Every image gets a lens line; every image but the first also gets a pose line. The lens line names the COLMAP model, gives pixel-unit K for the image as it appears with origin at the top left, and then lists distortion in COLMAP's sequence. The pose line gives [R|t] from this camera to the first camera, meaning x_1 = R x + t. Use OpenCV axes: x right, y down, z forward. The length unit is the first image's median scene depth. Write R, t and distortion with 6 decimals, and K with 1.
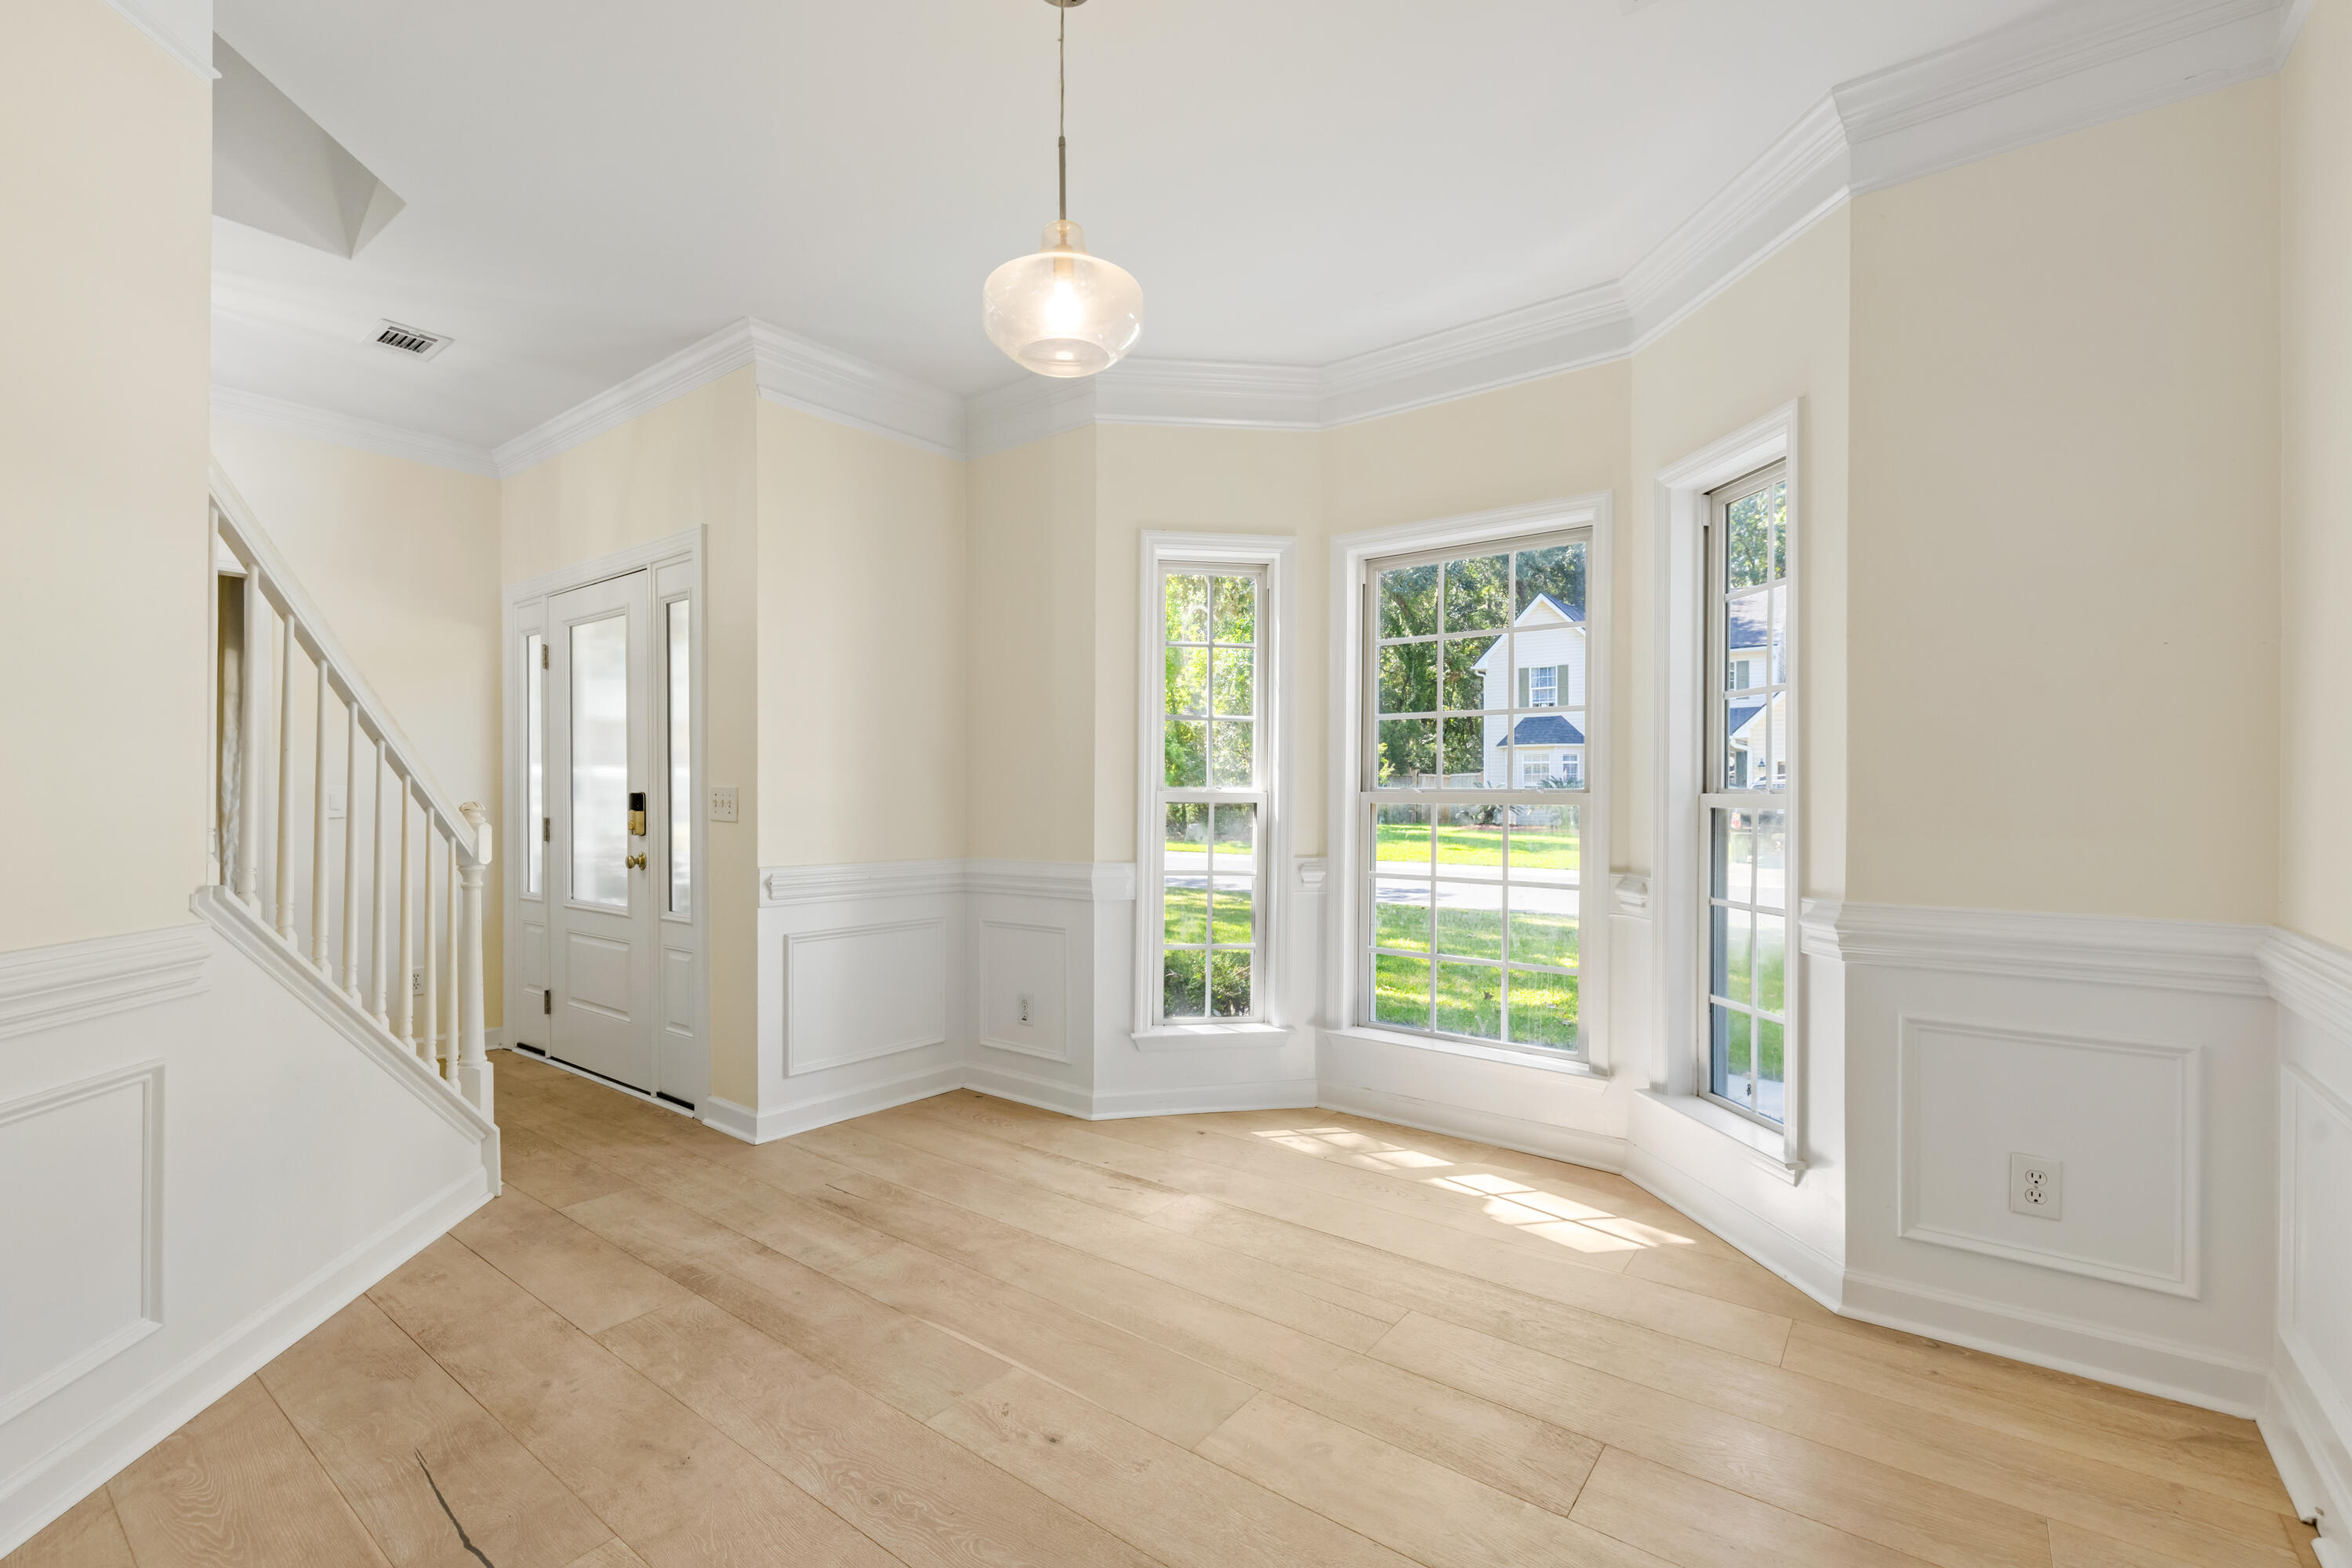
lens RADIAL K [[1020.9, 0, 1163.4], [0, 1020.9, 792.4], [0, 0, 1]] dist [-0.003087, -0.000349]
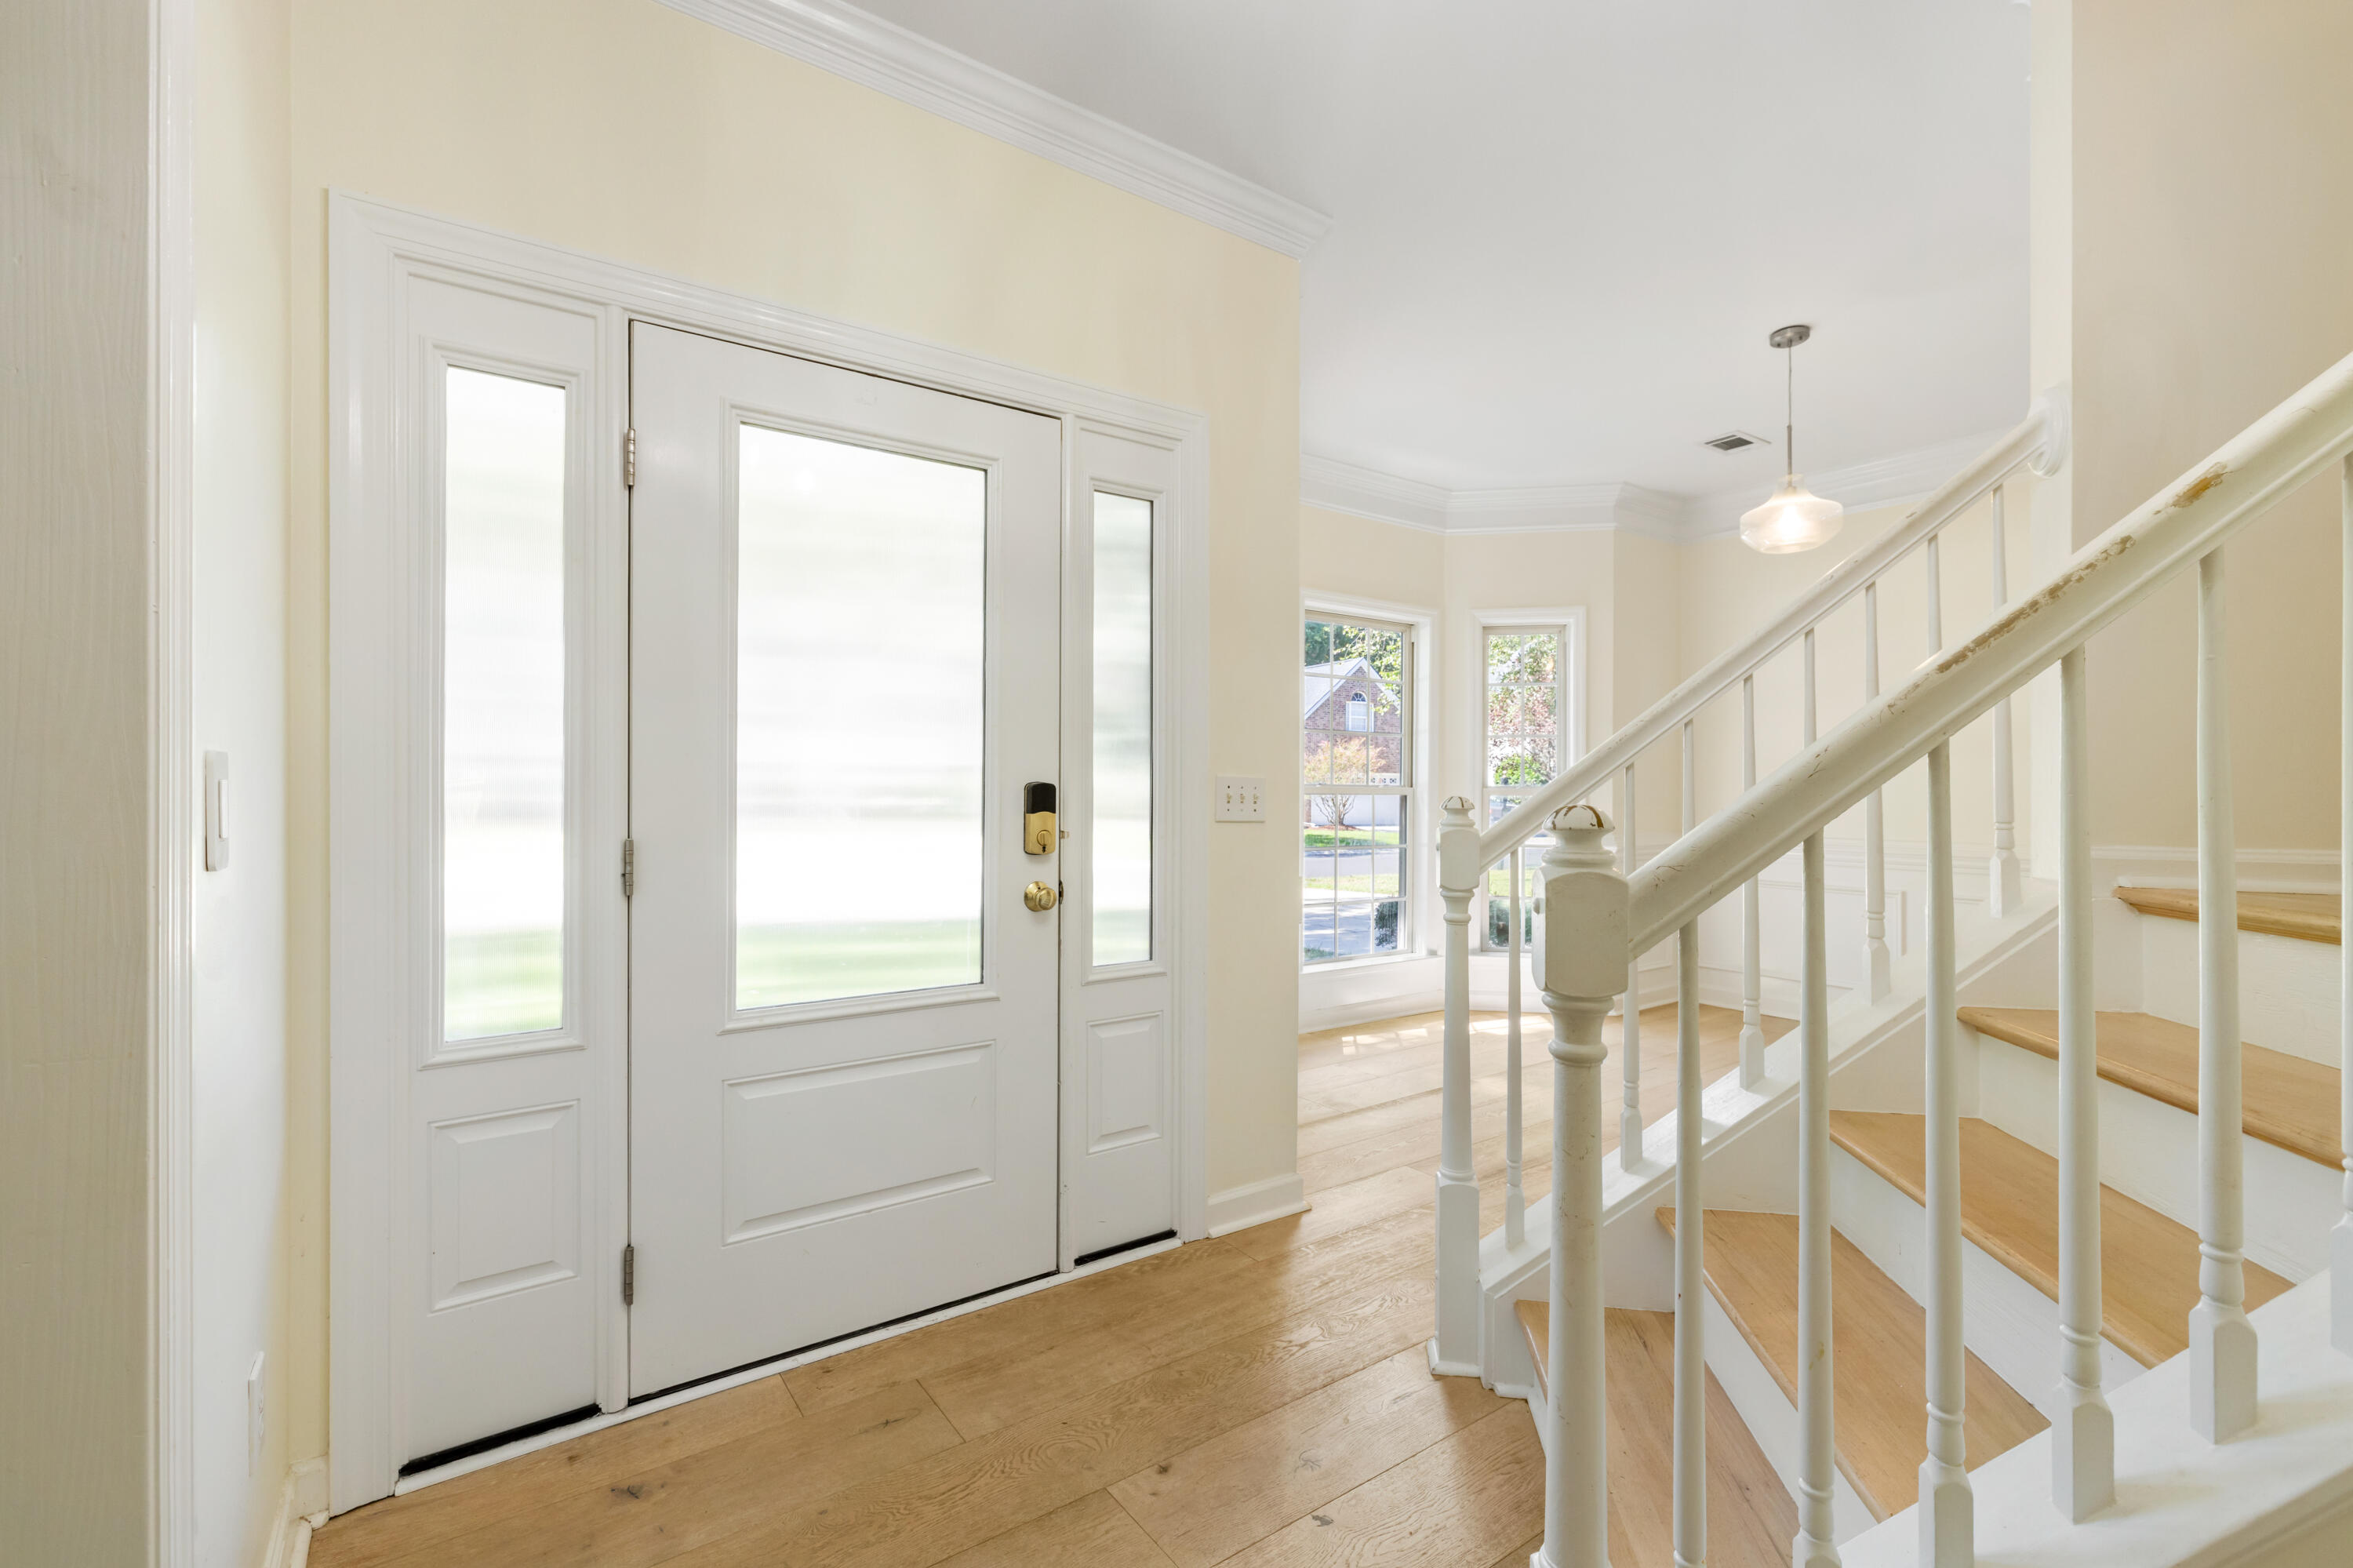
lens RADIAL K [[1021.4, 0, 1181.2], [0, 1021.4, 776.1], [0, 0, 1]] dist [-0.003087, -0.000349]
pose [[0.292322, 0.012581, 0.956237, -1.422402], [-0.006620, 0.999916, -0.011132, 0.003053], [-0.956297, -0.003076, 0.292381, 0.991070]]
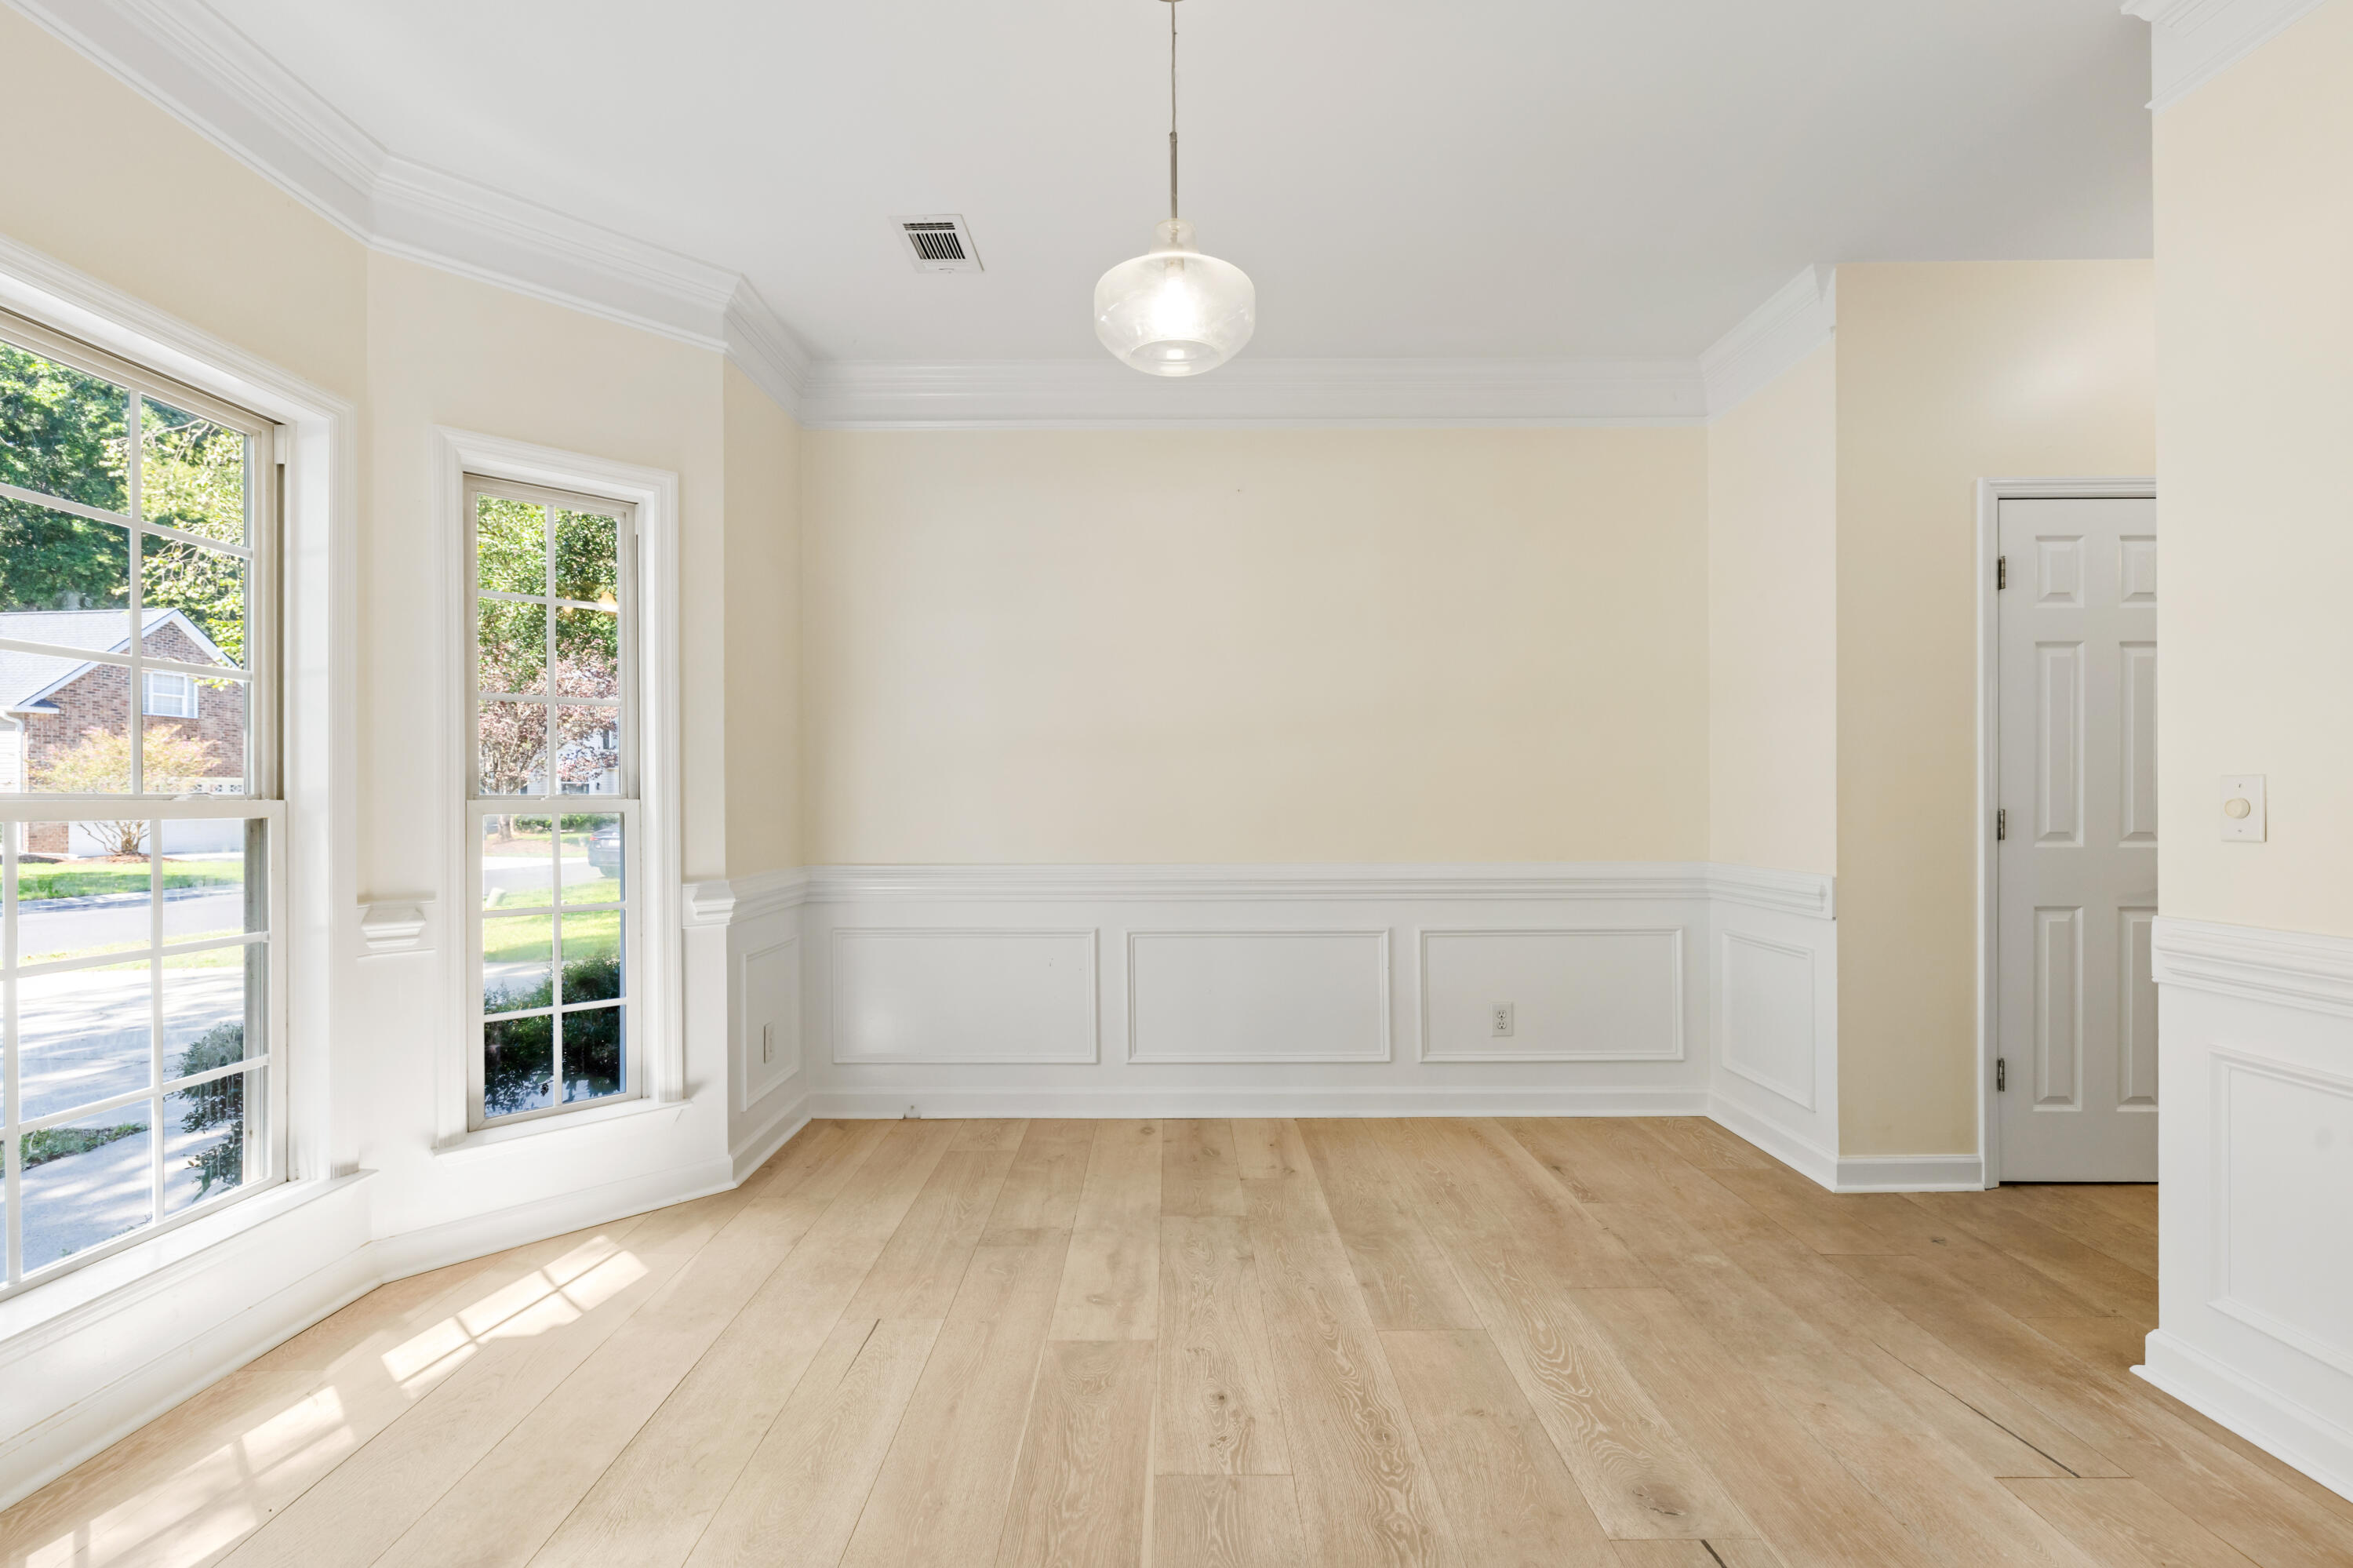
lens RADIAL K [[1021.4, 0, 1163.9], [0, 1021.4, 794.2], [0, 0, 1]] dist [-0.003087, -0.000349]
pose [[-0.602800, 0.003250, 0.797885, -0.584547], [0.003656, 0.999992, -0.001312, -0.000532], [-0.797884, 0.002126, -0.602808, 1.062244]]
